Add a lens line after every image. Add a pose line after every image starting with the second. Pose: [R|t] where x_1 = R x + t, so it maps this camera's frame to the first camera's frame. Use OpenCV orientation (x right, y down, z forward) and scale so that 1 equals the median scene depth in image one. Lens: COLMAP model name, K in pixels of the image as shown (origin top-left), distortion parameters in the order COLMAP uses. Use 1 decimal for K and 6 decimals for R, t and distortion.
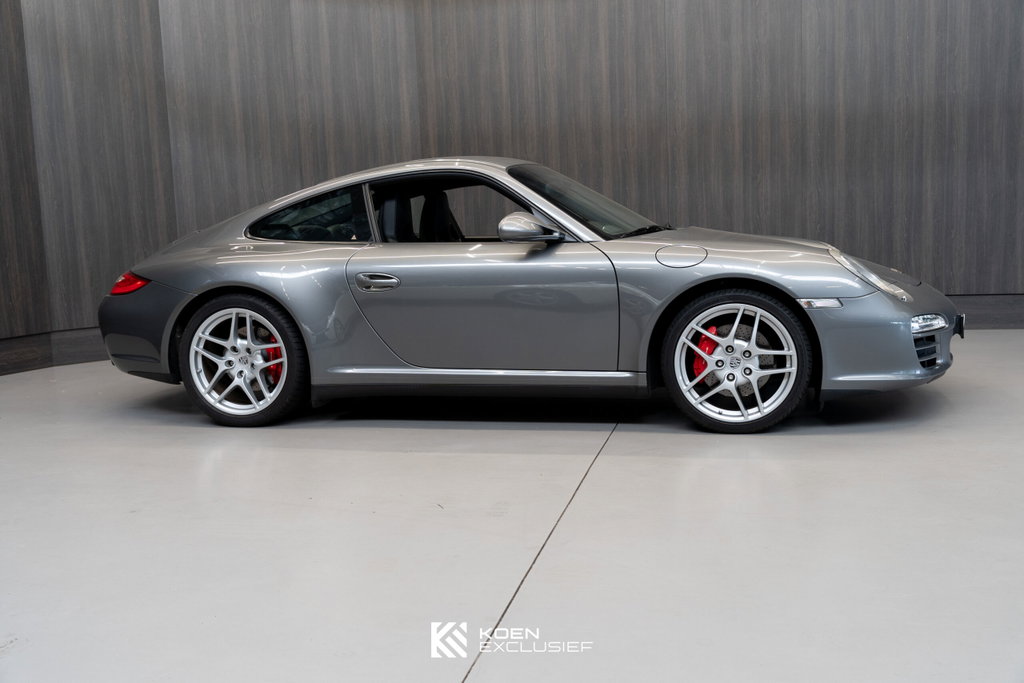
lens RADIAL K [[1005.2, 0, 511.7], [0, 1005.2, 335.8], [0, 0, 1]] dist [0.005907, 0.000000]
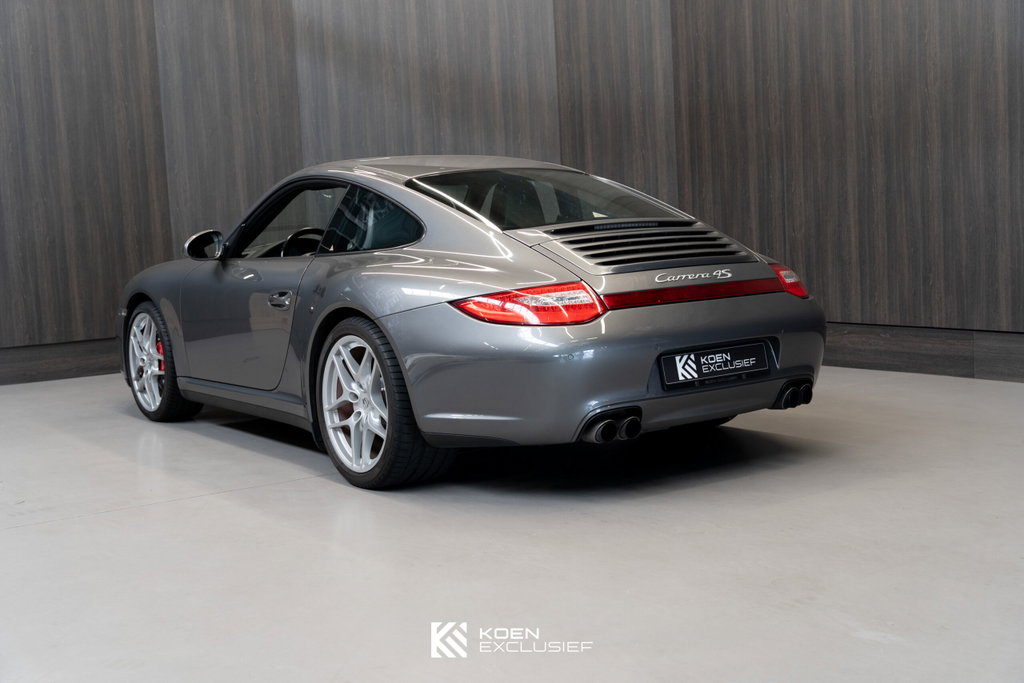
lens RADIAL K [[1295.4, 0, 527.3], [0, 1295.4, 349.0], [0, 0, 1]] dist [0.011942, 0.000000]
pose [[0.738783, 0.074120, -0.669855, 0.579384], [-0.062379, 0.997188, 0.041542, -0.042115], [0.671051, 0.011094, 0.741329, 0.147696]]
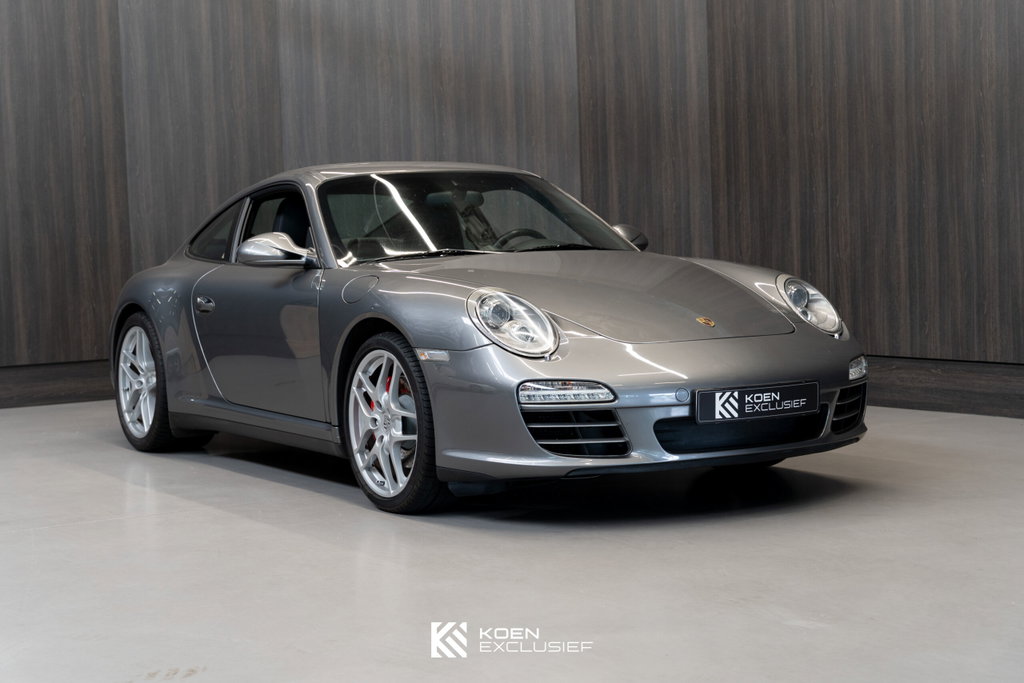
lens RADIAL K [[1712.4, 0, 509.3], [0, 1712.4, 353.2], [0, 0, 1]] dist [0.085975, 0.000000]
pose [[0.710301, 0.064761, -0.700913, 0.718161], [-0.080423, 0.996705, 0.010590, -0.029824], [0.699289, 0.048848, 0.713169, 0.043911]]
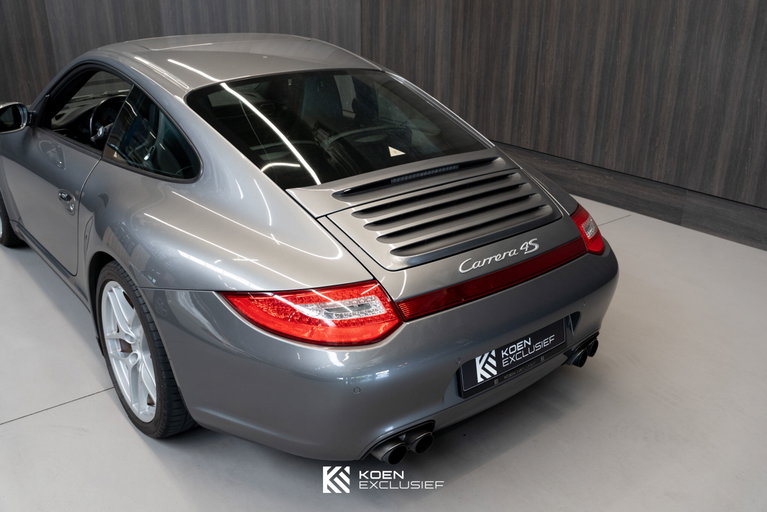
lens RADIAL K [[697.9, 0, 387.9], [0, 697.9, 254.7], [0, 0, 1]] dist [0.004183, 0.000000]
pose [[0.776723, 0.278873, -0.564740, 0.359348], [-0.115393, 0.944467, 0.307679, -0.138668], [0.619182, -0.173814, 0.765769, 0.393880]]
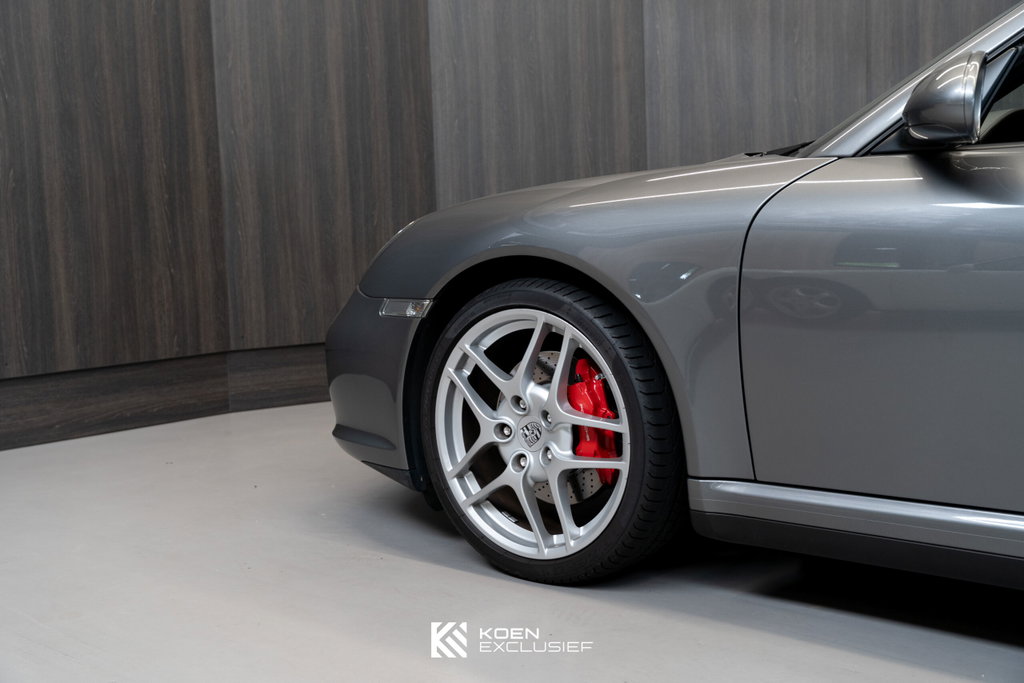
lens RADIAL K [[1260.3, 0, 508.7], [0, 1260.3, 341.2], [0, 0, 1]] dist [0.015332, 0.000000]
pose [[0.872312, 0.054911, -0.485856, -0.039706], [-0.059282, 0.998221, 0.006382, -0.005304], [0.485342, 0.023236, 0.874016, 0.324999]]
